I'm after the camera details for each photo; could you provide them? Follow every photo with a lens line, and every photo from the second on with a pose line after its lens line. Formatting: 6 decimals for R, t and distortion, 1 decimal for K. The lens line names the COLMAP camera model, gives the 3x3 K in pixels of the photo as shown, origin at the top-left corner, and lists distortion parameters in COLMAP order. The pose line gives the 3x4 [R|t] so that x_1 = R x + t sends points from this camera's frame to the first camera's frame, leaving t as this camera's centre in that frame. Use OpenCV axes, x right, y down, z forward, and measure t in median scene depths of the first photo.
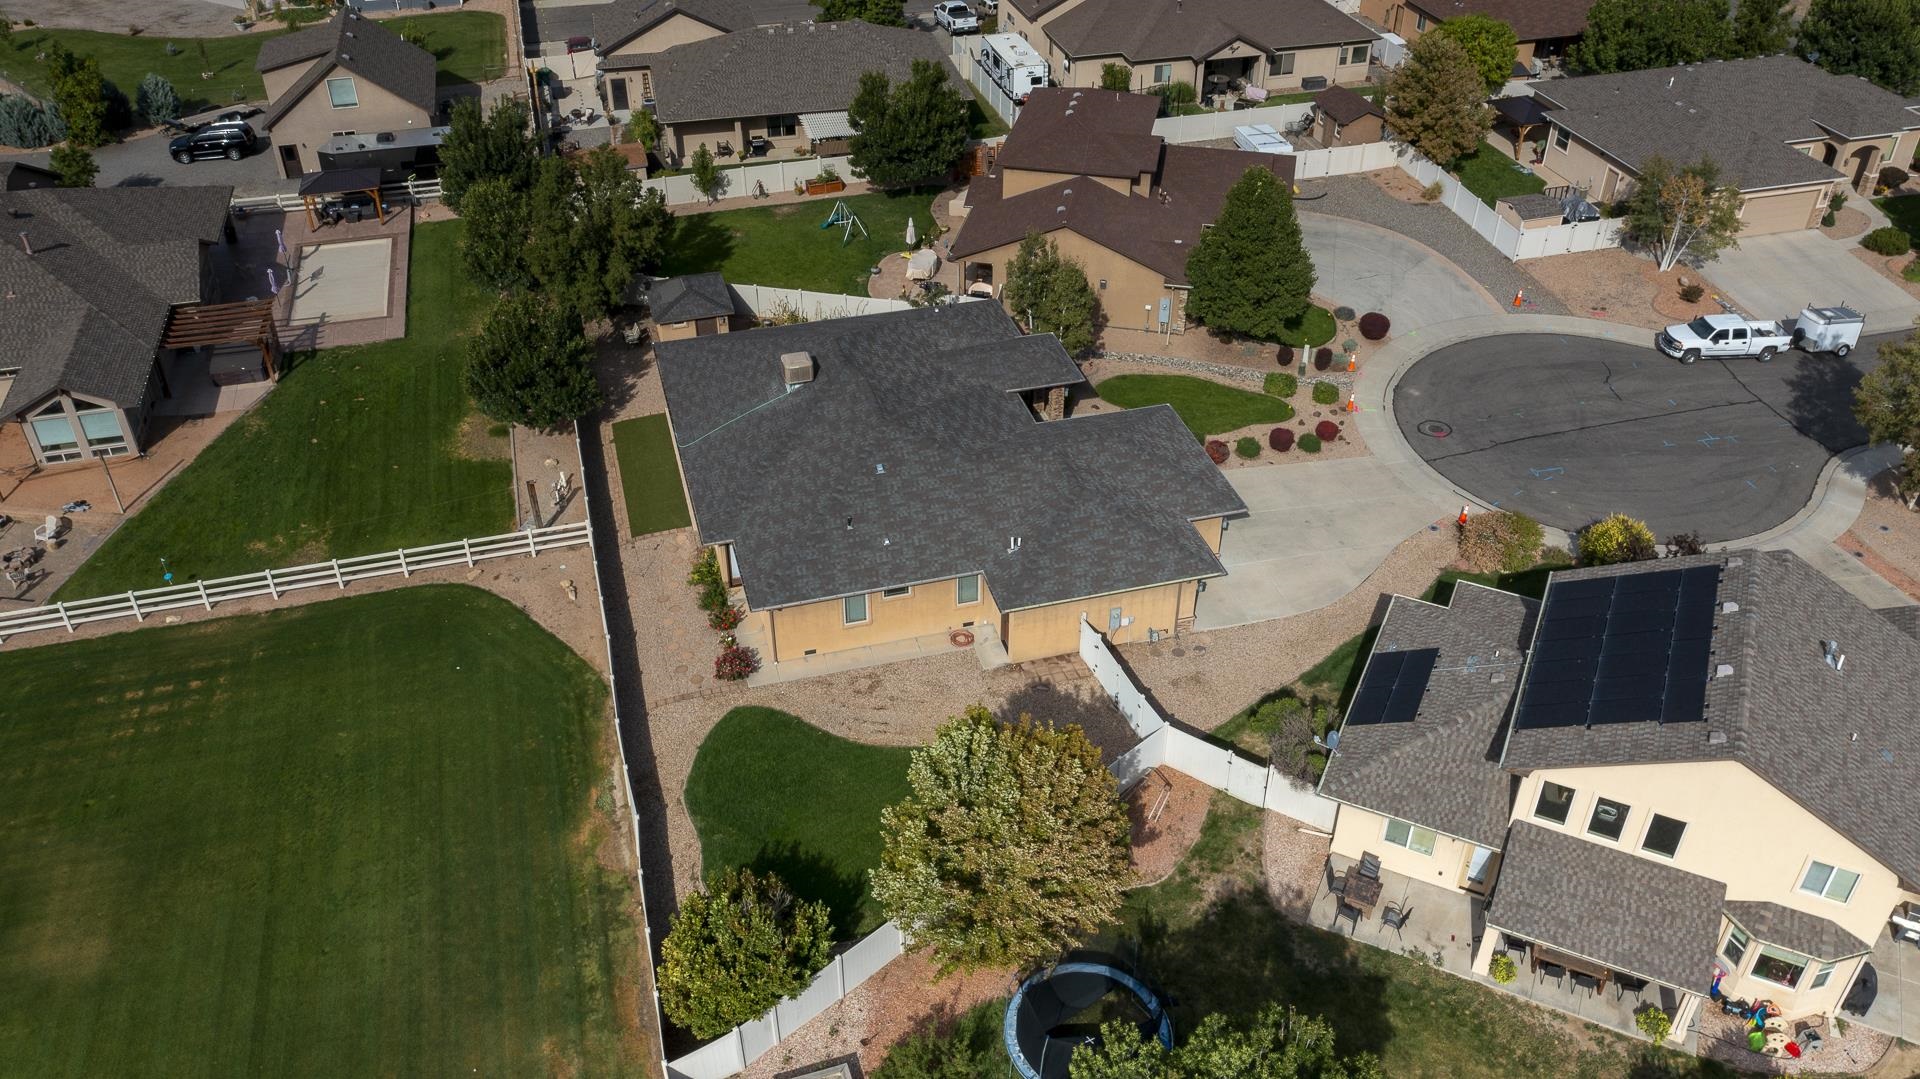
lens RADIAL K [[1506.4, 0, 959.6], [0, 1506.4, 533.5], [0, 0, 1]] dist [-0.007023, -0.004115]
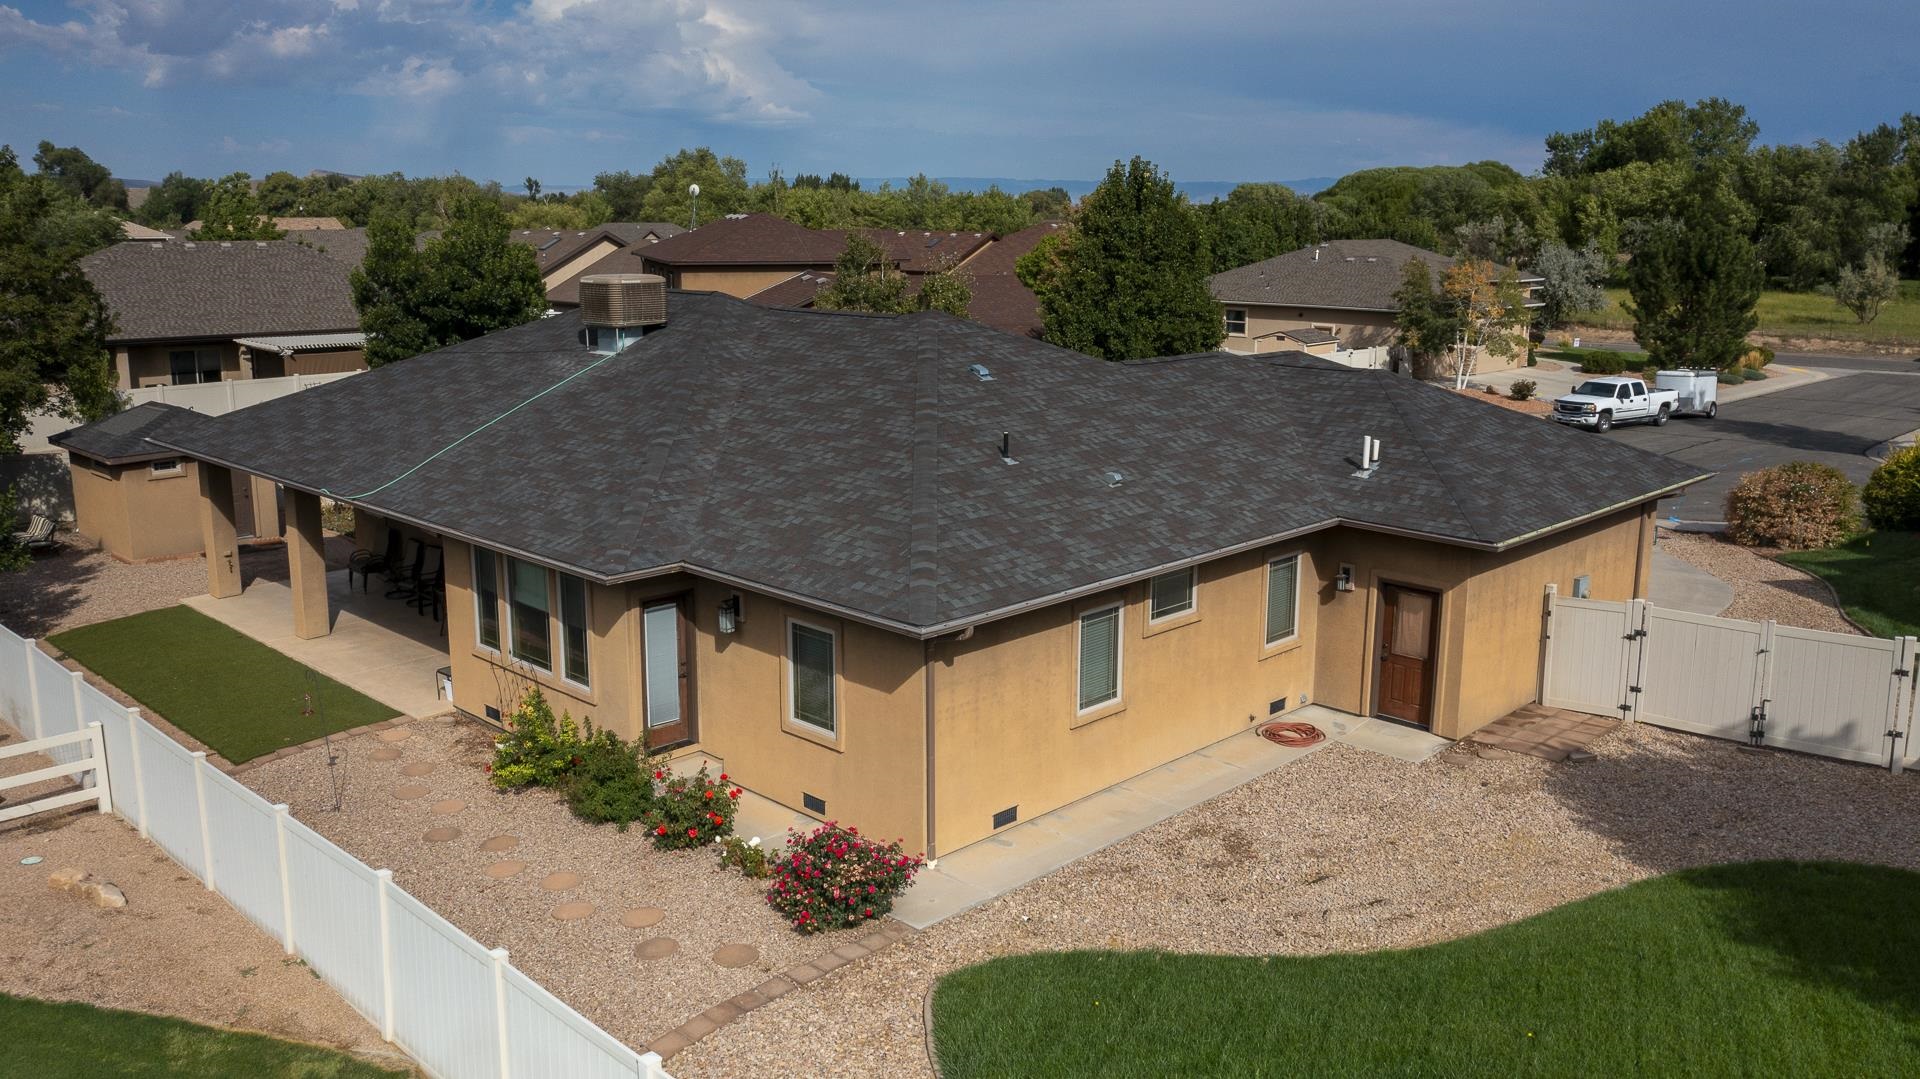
lens RADIAL K [[1518.8, 0, 959.5], [0, 1518.8, 525.8], [0, 0, 1]] dist [-0.015426, 0.000823]
pose [[0.867296, -0.099610, 0.487725, -0.247815], [0.289300, 0.898188, -0.331006, 0.120330], [-0.405097, 0.428179, 0.807812, 0.657738]]
